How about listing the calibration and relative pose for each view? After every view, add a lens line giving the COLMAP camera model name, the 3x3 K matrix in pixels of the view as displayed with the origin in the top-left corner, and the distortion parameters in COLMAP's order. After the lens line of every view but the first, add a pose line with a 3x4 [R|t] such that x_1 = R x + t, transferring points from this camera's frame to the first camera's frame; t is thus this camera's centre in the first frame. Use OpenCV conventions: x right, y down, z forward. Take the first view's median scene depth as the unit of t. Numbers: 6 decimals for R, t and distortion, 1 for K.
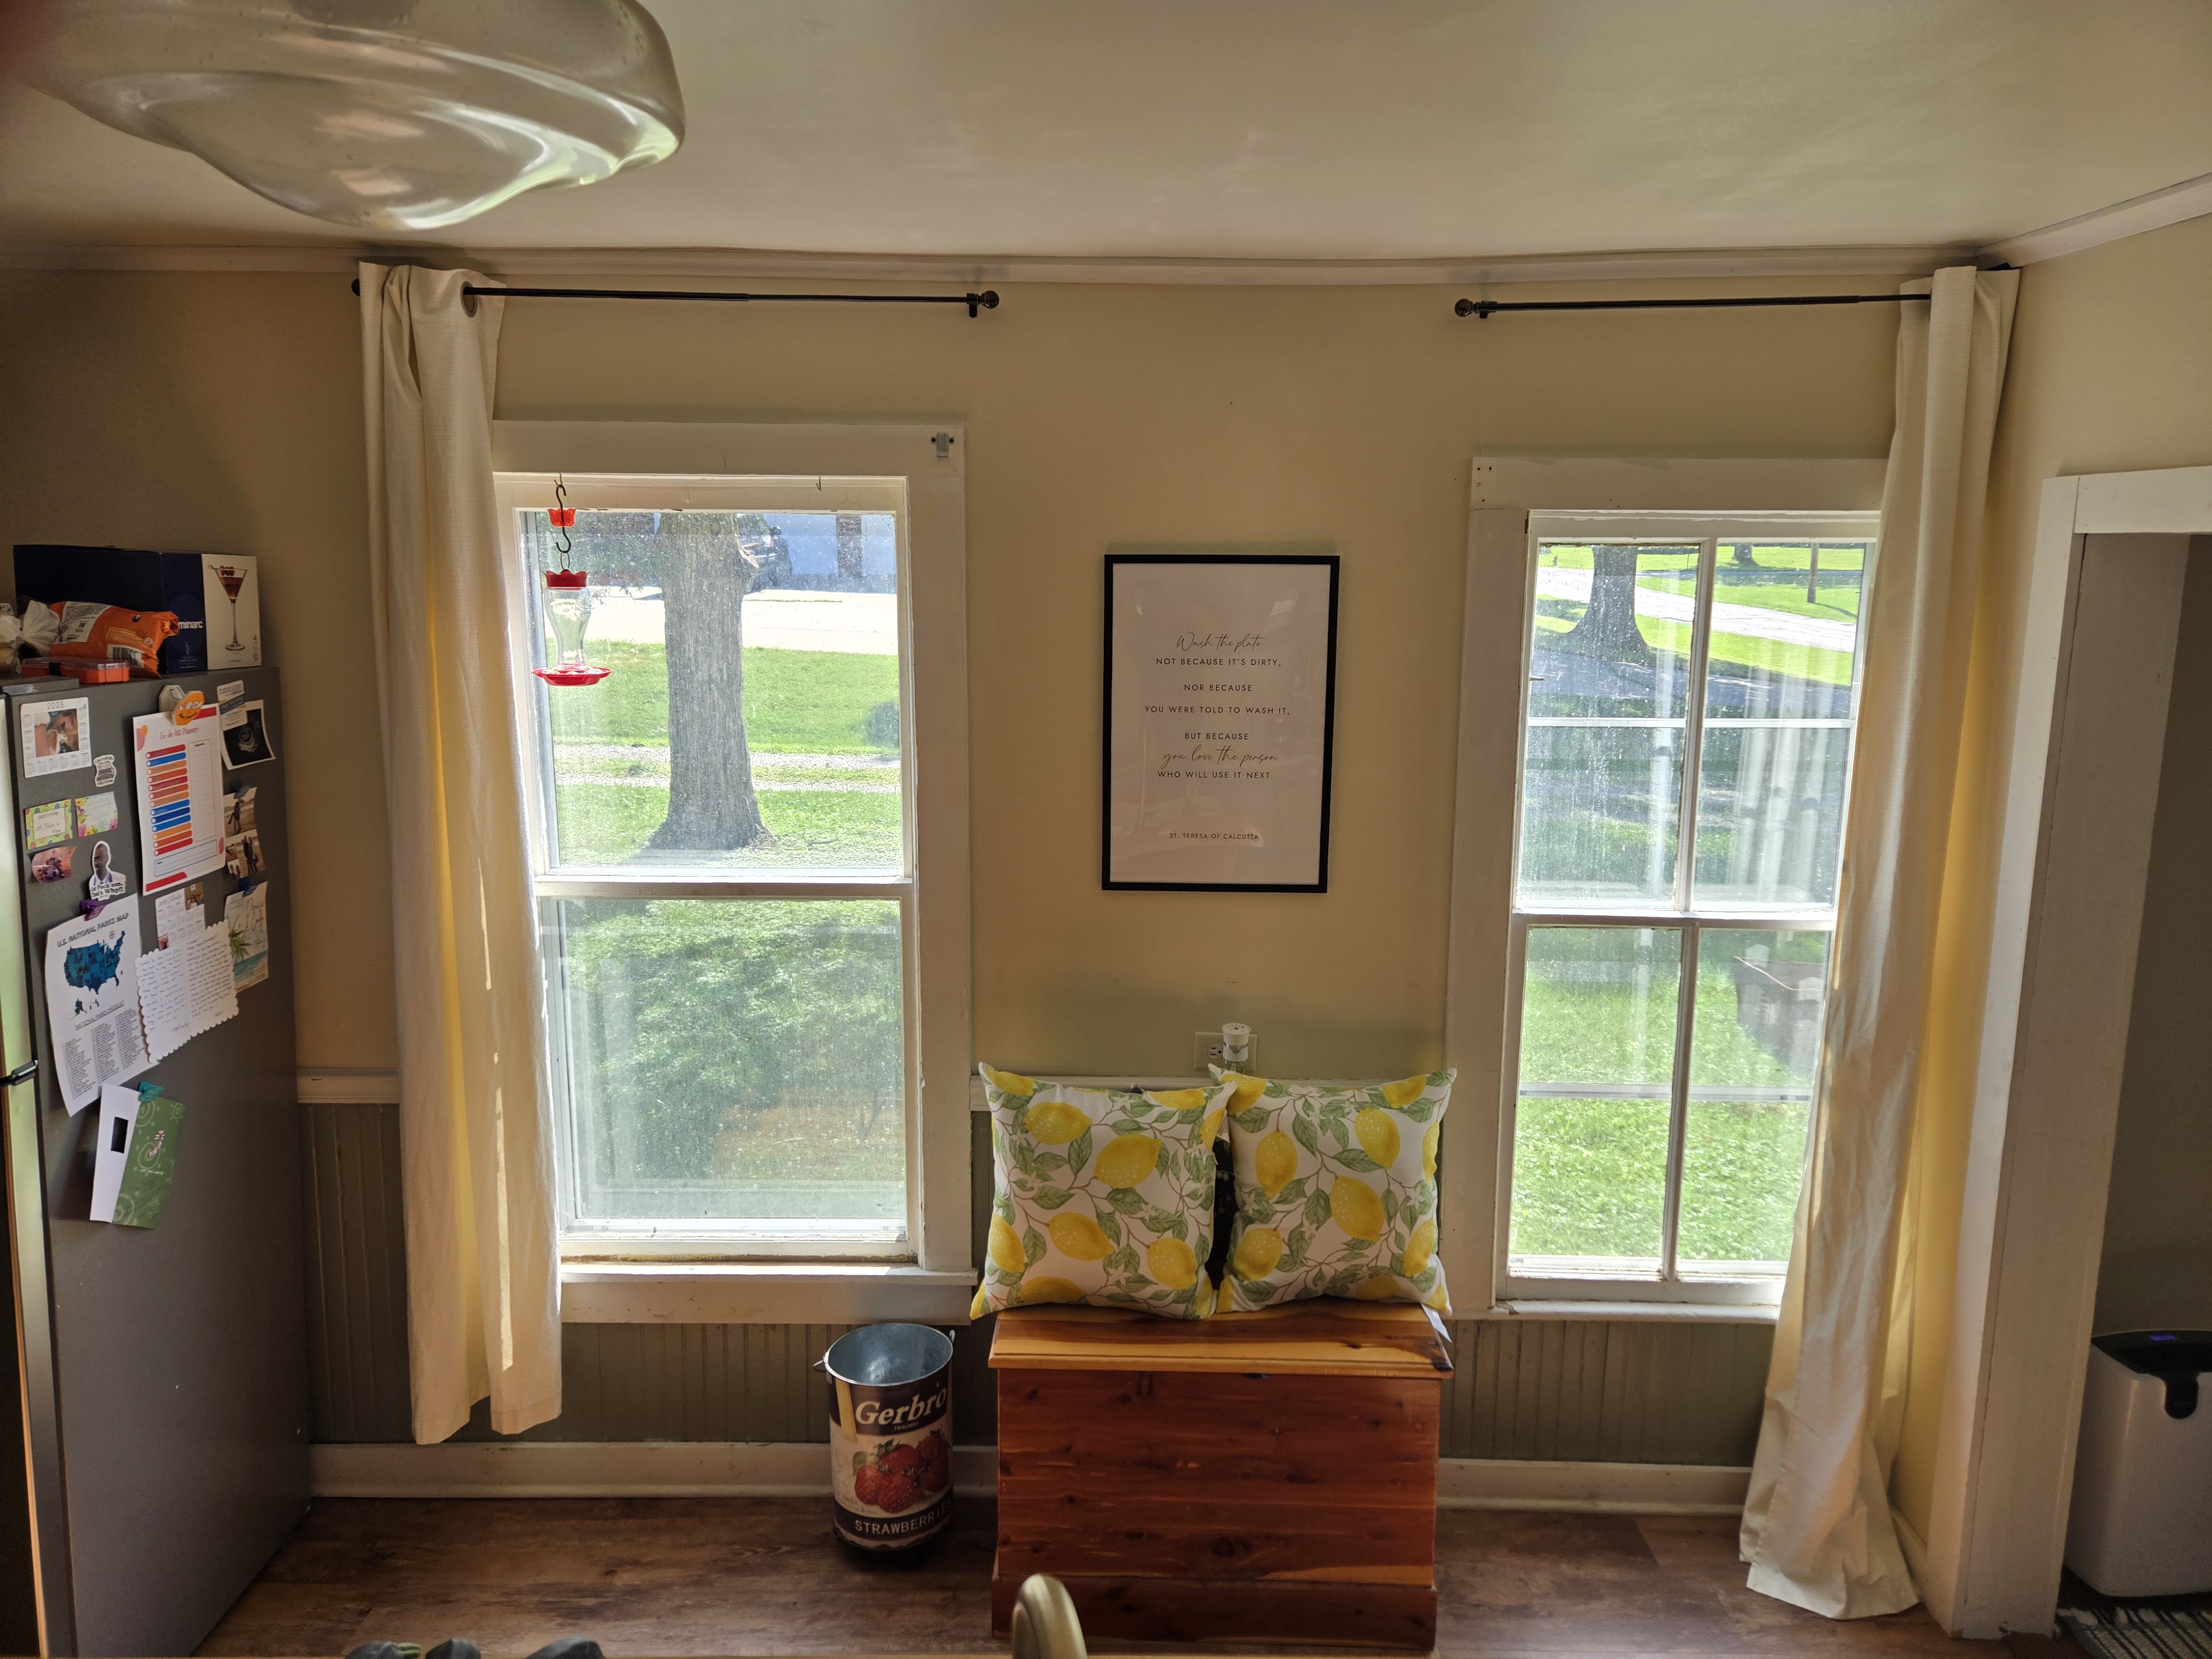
lens RADIAL K [[1474.1, 0, 1091.4], [0, 1474.1, 787.1], [0, 0, 1]] dist [0.063681, -0.041991]
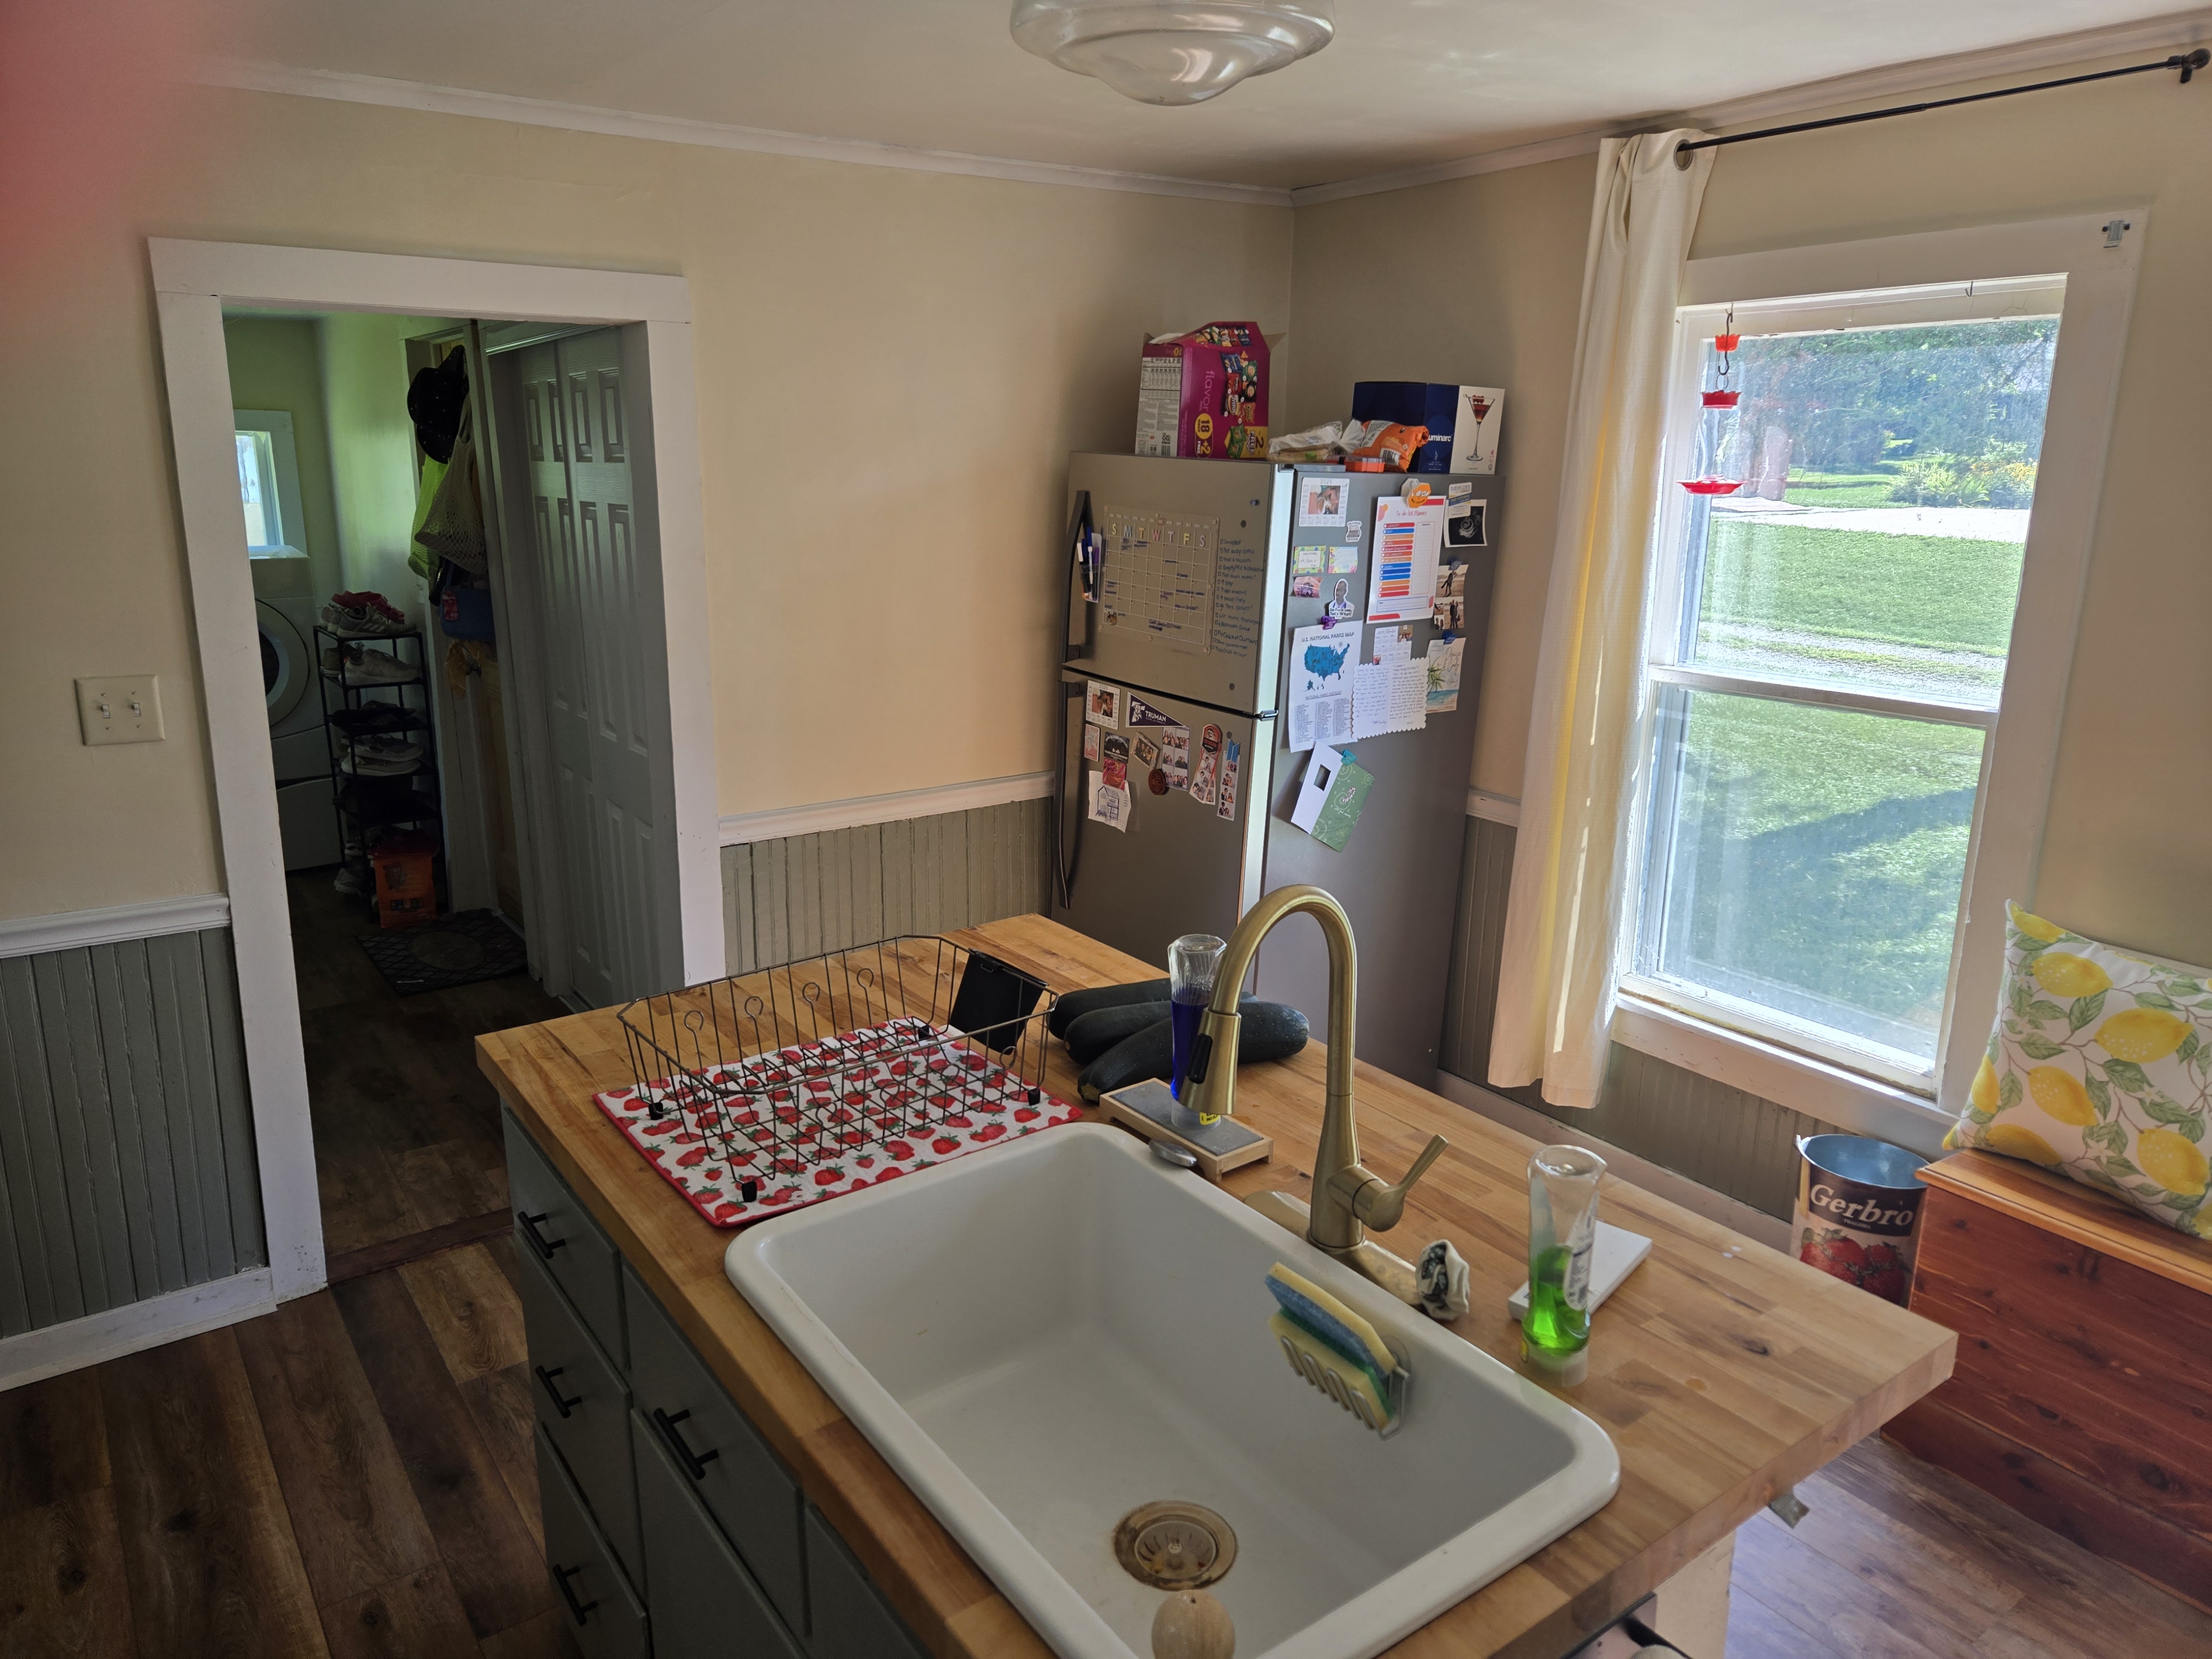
lens RADIAL K [[1474.1, 0, 1091.4], [0, 1474.1, 787.1], [0, 0, 1]] dist [0.063681, -0.041991]
pose [[0.584711, 0.184332, -0.790022, 0.341240], [-0.139063, 0.982203, 0.126250, 0.078128], [0.799234, 0.036044, 0.599938, -0.056415]]
